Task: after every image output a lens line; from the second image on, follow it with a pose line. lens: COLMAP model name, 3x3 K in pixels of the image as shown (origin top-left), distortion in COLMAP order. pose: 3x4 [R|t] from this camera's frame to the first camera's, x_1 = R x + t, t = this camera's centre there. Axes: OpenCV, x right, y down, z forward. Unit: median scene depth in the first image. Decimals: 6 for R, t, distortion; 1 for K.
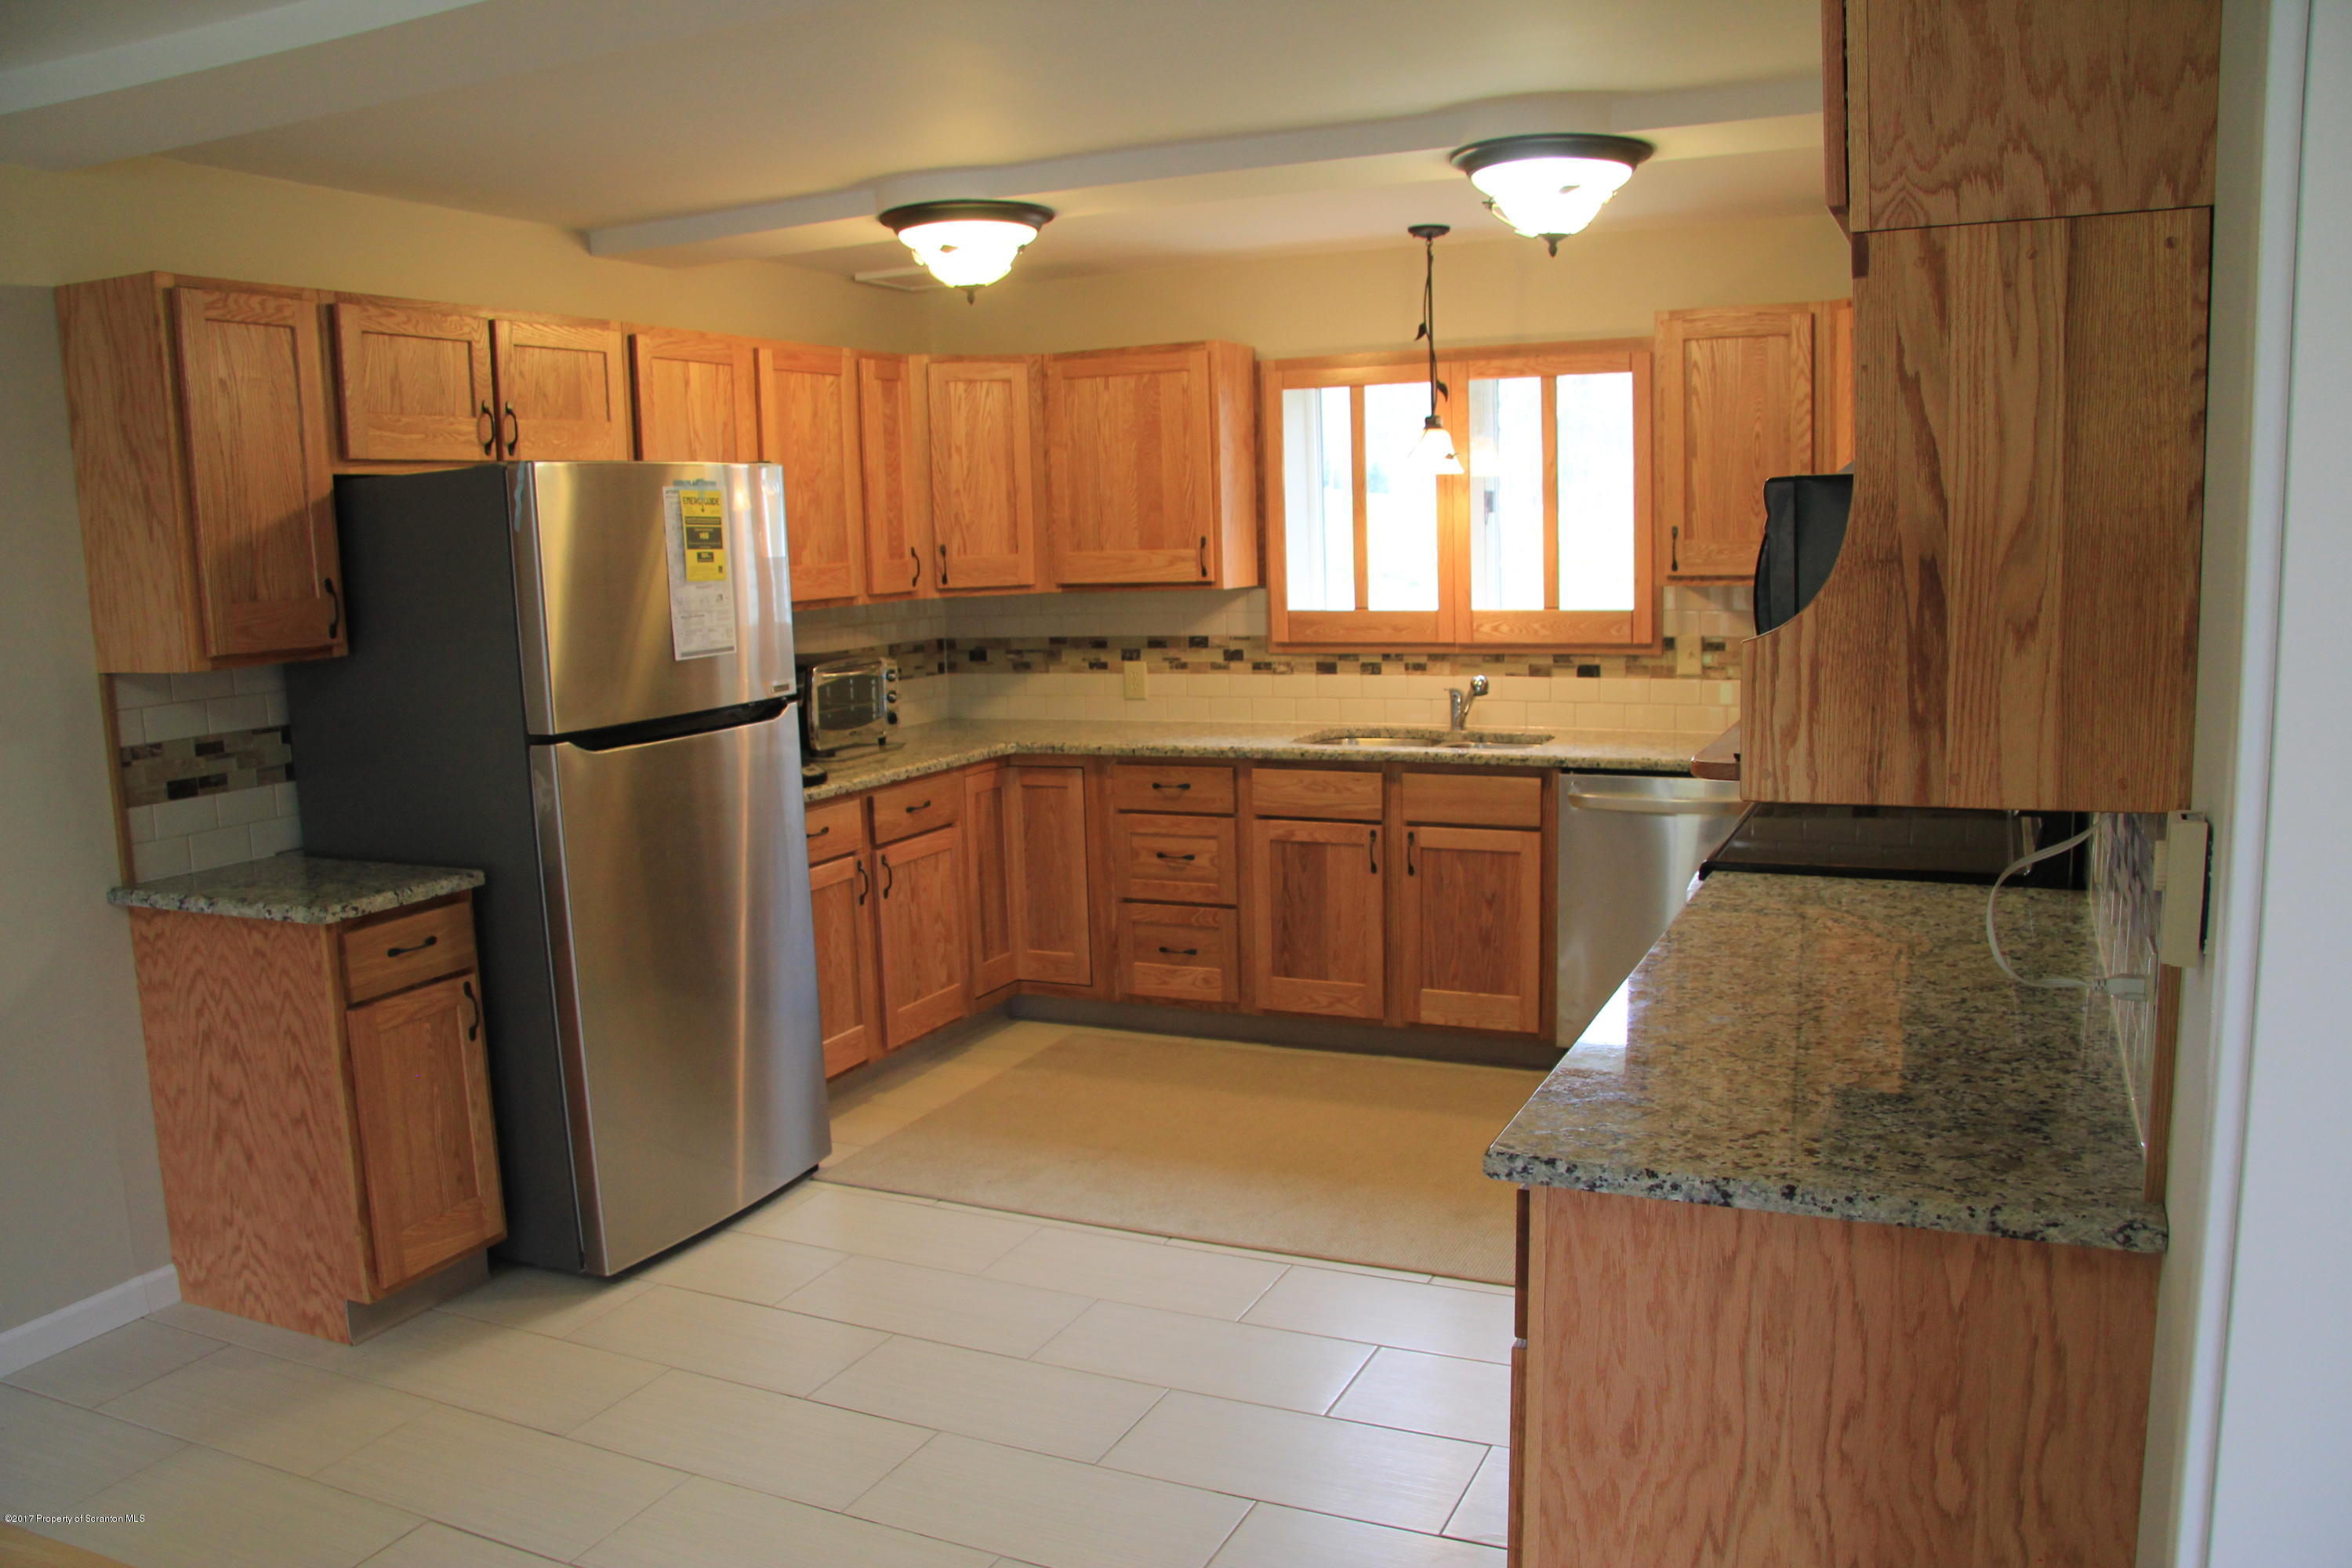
lens RADIAL K [[1828.9, 0, 1169.0], [0, 1828.9, 784.8], [0, 0, 1]] dist [-0.153635, 0.087840]
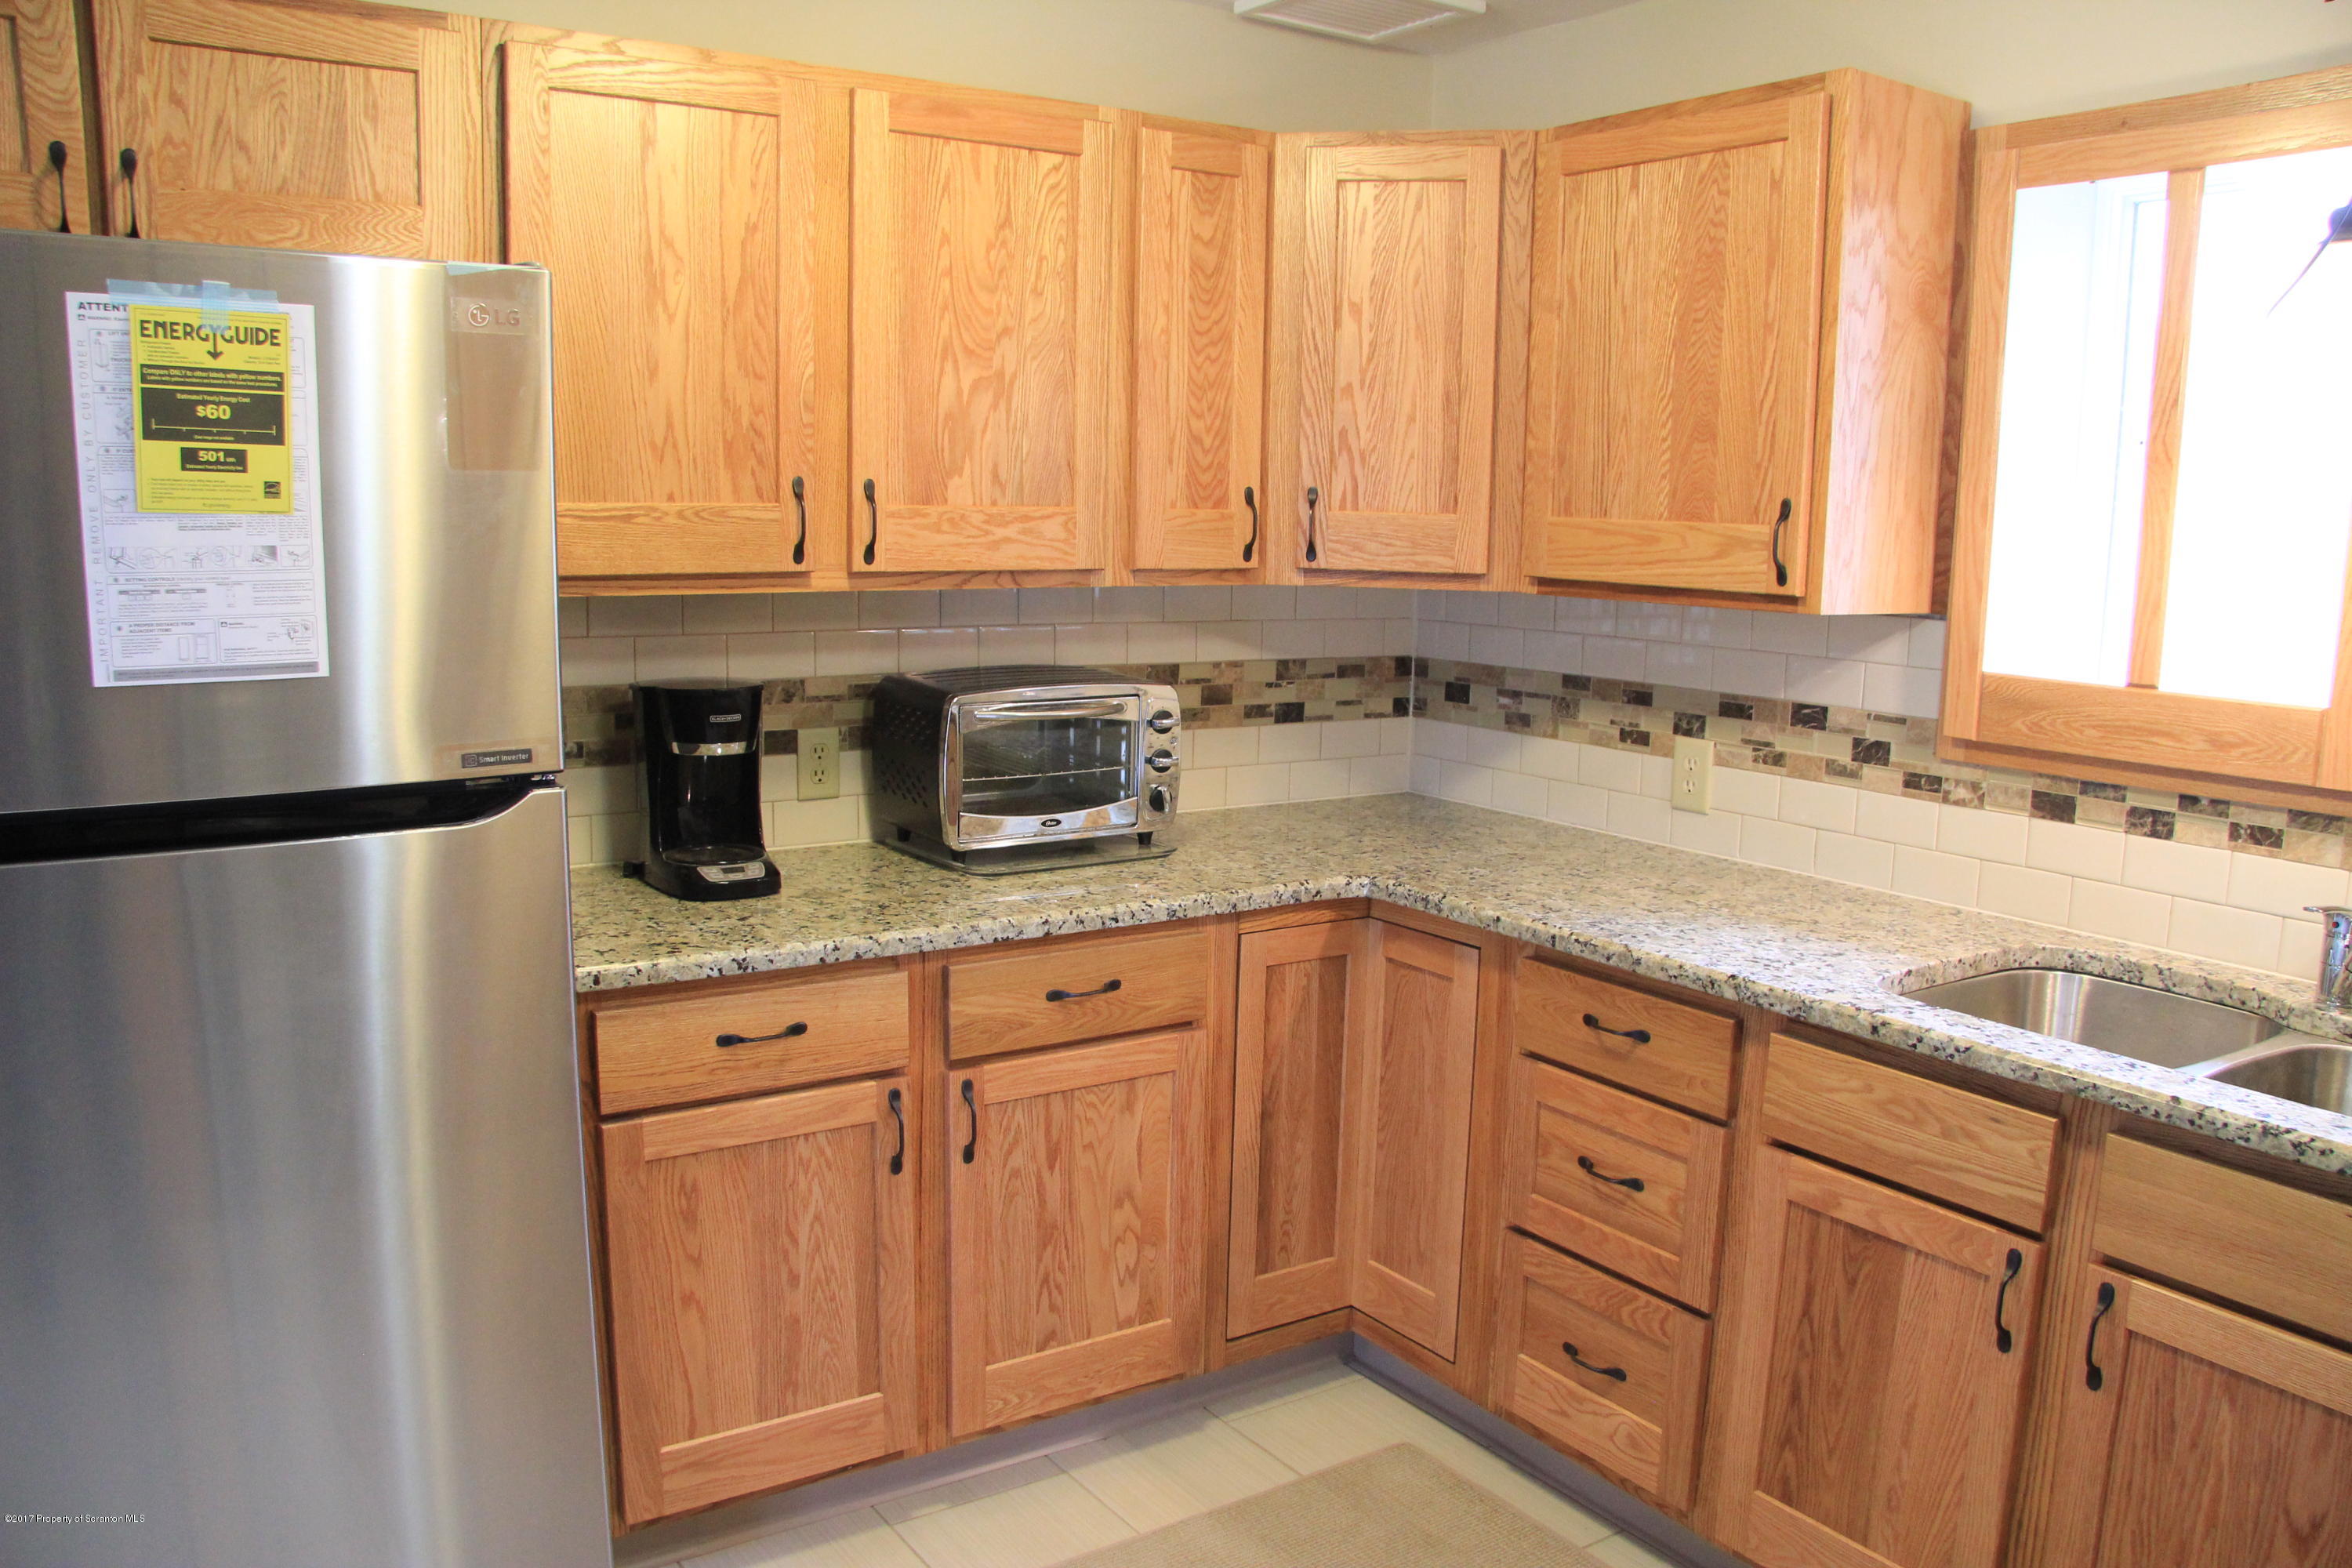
lens RADIAL K [[1828.9, 0, 1174.2], [0, 1828.9, 802.6], [0, 0, 1]] dist [-0.153635, 0.087840]
pose [[0.857802, 0.130226, -0.497210, 0.122055], [-0.117372, 0.991441, 0.057179, -0.067021], [0.500400, 0.009310, 0.865744, 0.527335]]
